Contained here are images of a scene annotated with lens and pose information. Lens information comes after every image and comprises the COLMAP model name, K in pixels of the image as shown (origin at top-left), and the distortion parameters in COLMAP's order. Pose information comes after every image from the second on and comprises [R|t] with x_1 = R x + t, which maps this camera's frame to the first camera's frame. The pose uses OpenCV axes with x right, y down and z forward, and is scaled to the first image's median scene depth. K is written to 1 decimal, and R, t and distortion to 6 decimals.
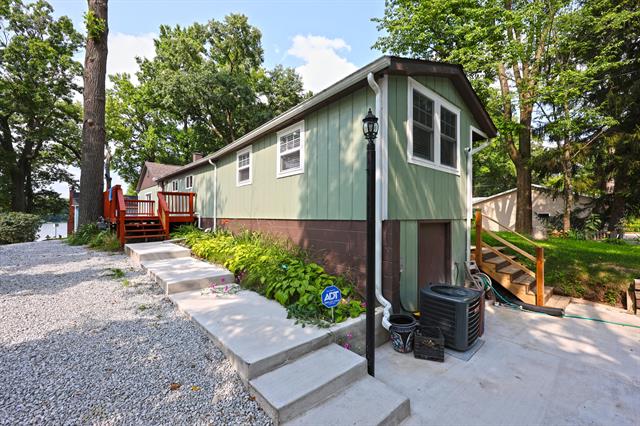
lens RADIAL K [[256.4, 0, 319.1], [0, 256.4, 212.8], [0, 0, 1]] dist [0.000075, 0.000178]
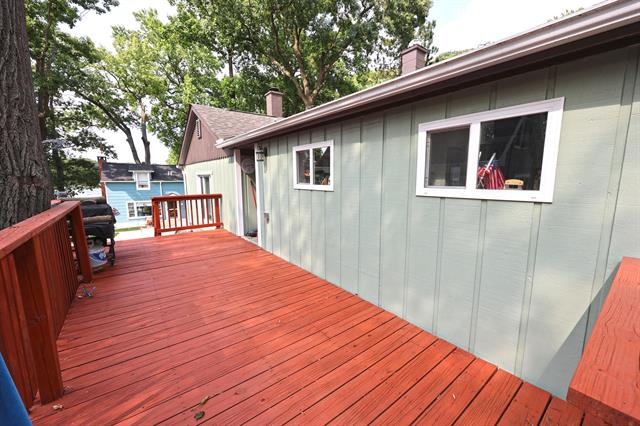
lens RADIAL K [[256.4, 0, 322.0], [0, 256.4, 214.0], [0, 0, 1]] dist [0.000075, 0.000178]
pose [[0.993003, 0.008661, -0.117771, -0.121743], [0.009882, 0.987715, 0.155952, -0.023241], [0.117675, -0.156025, 0.980719, 0.170033]]
